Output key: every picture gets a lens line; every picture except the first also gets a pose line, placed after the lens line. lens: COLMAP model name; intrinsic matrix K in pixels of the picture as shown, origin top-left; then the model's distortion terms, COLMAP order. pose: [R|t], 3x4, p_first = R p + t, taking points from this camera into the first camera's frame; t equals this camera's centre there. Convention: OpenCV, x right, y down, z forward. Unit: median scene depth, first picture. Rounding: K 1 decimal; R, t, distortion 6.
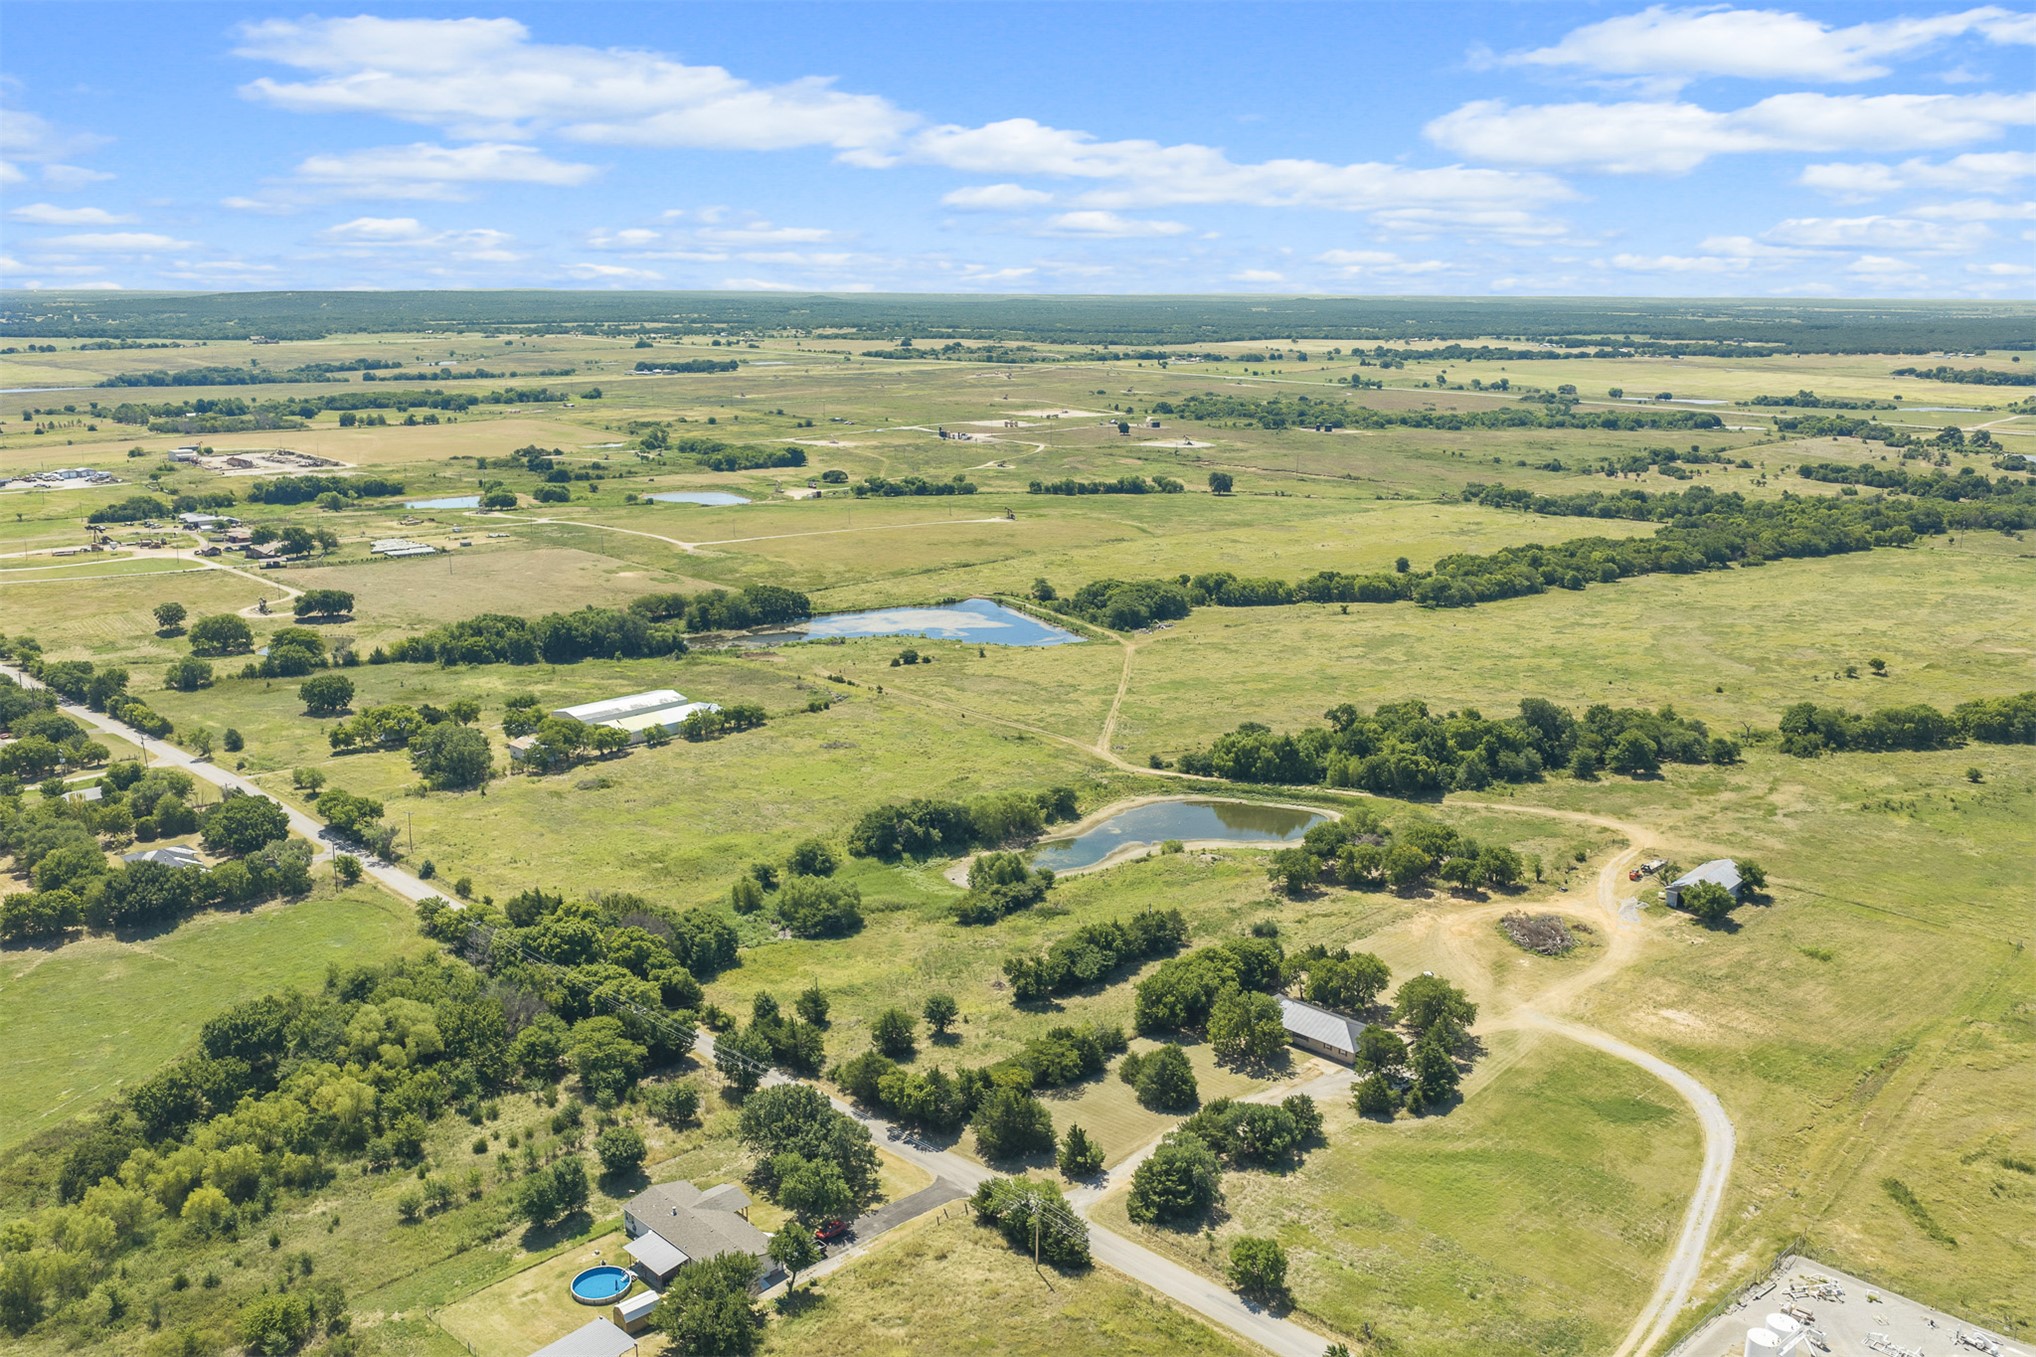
lens RADIAL K [[1717.9, 0, 1021.8], [0, 1717.9, 556.4], [0, 0, 1]] dist [0.005180, -0.007758]
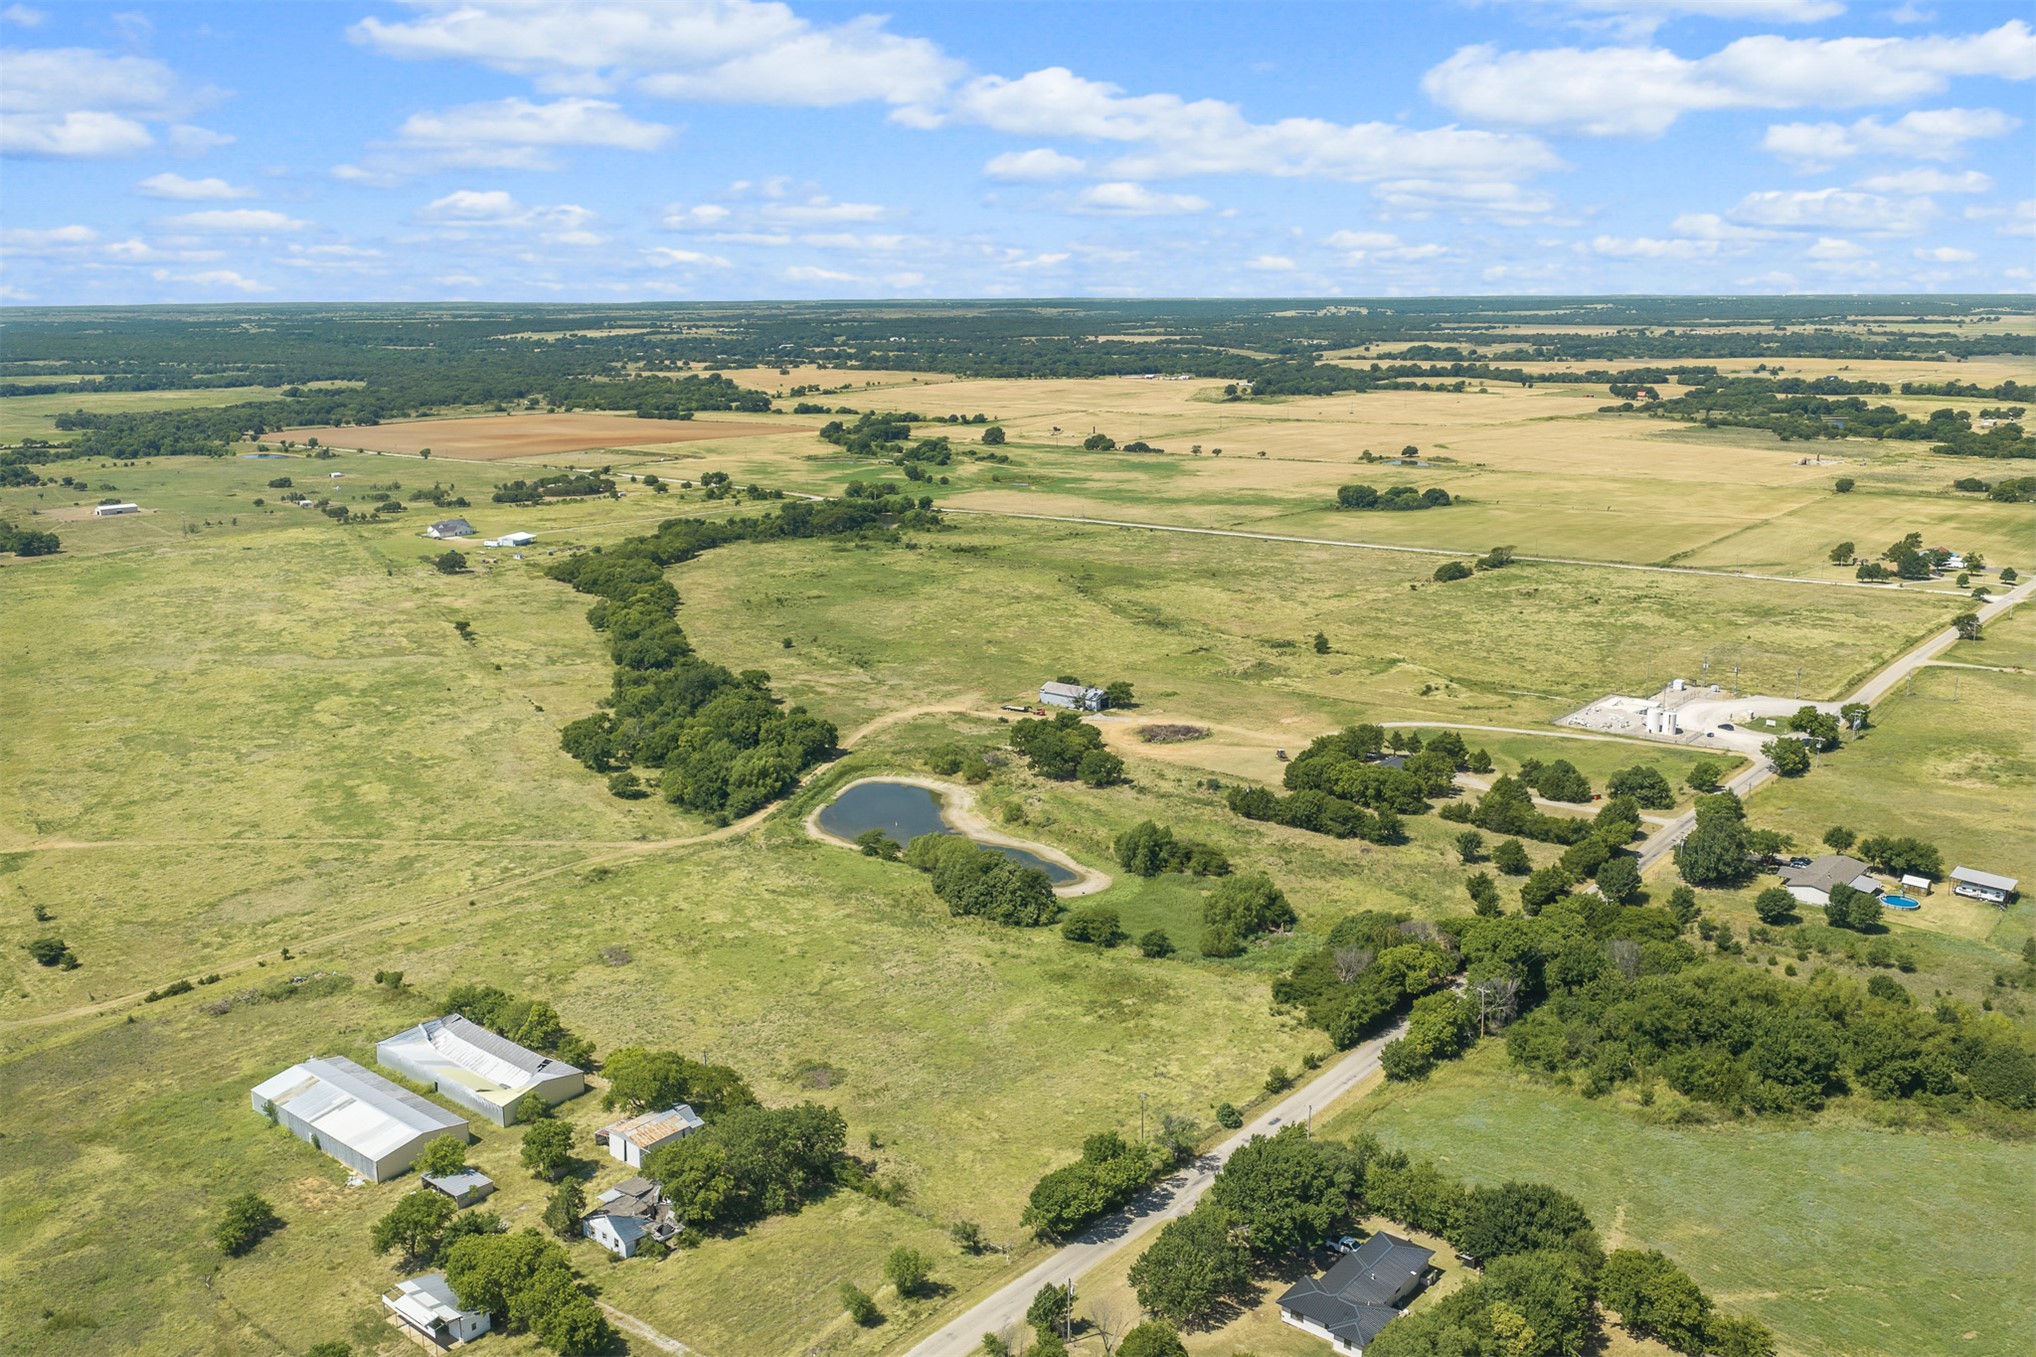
lens RADIAL K [[1687.2, 0, 1028.0], [0, 1687.2, 682.4], [0, 0, 1]] dist [0.001161, 0.001762]
pose [[-0.088454, -0.231580, 0.968786, -0.826734], [0.162492, 0.956215, 0.243412, -0.148784], [-0.982737, 0.178951, -0.046951, 0.914302]]
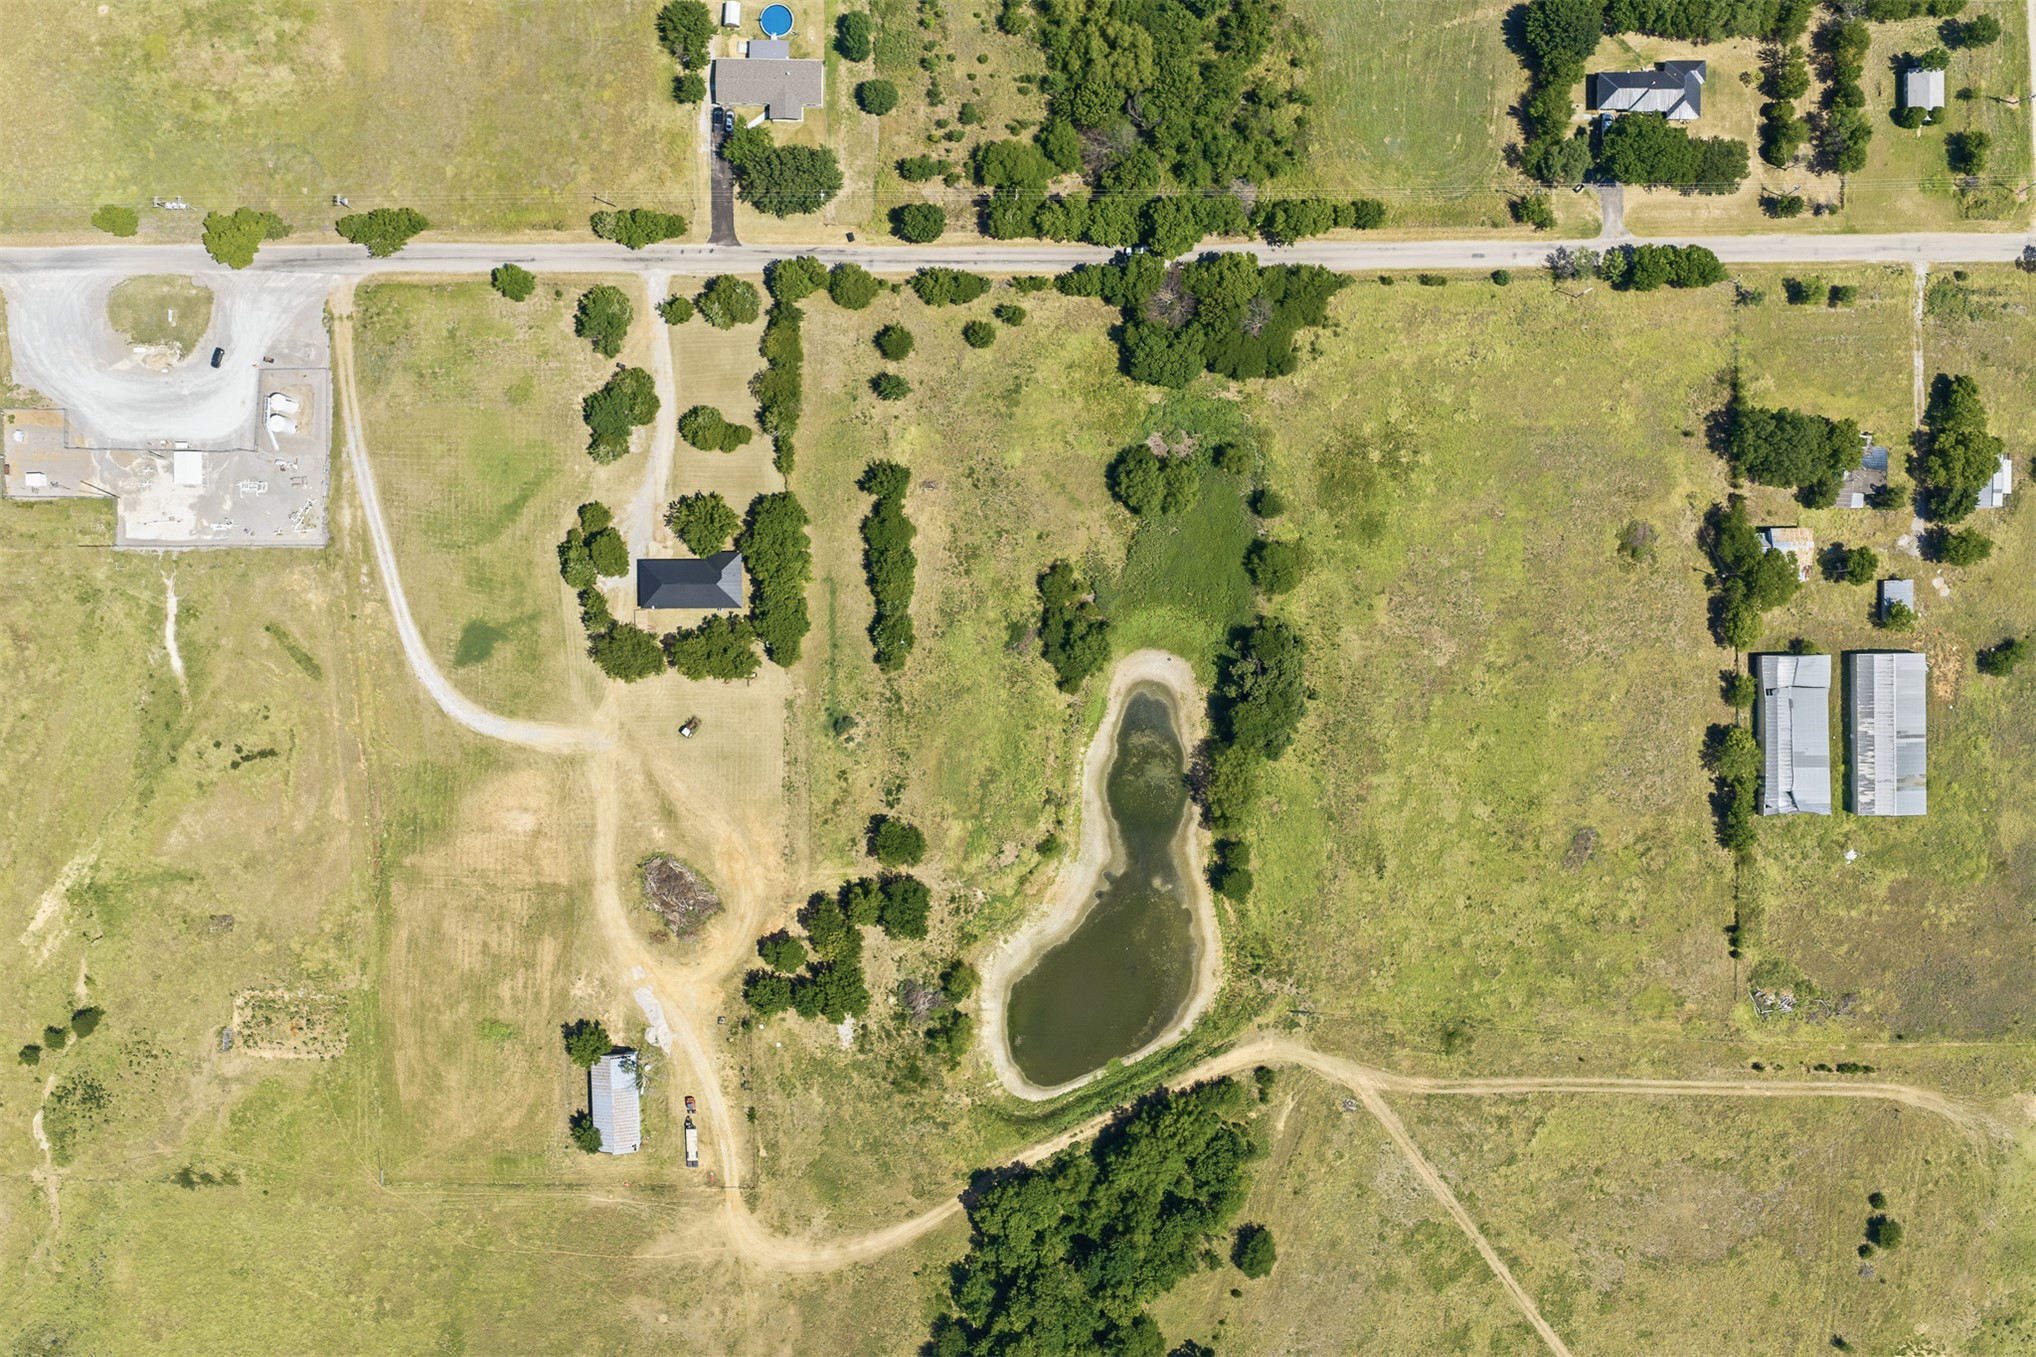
lens RADIAL K [[1687.2, 0, 1028.0], [0, 1687.2, 682.4], [0, 0, 1]] dist [0.001161, 0.001762]
pose [[-0.710568, 0.703492, 0.013849, 0.013967], [-0.107109, -0.127597, 0.986026, -0.697125], [0.695428, 0.699155, 0.166017, 0.677350]]
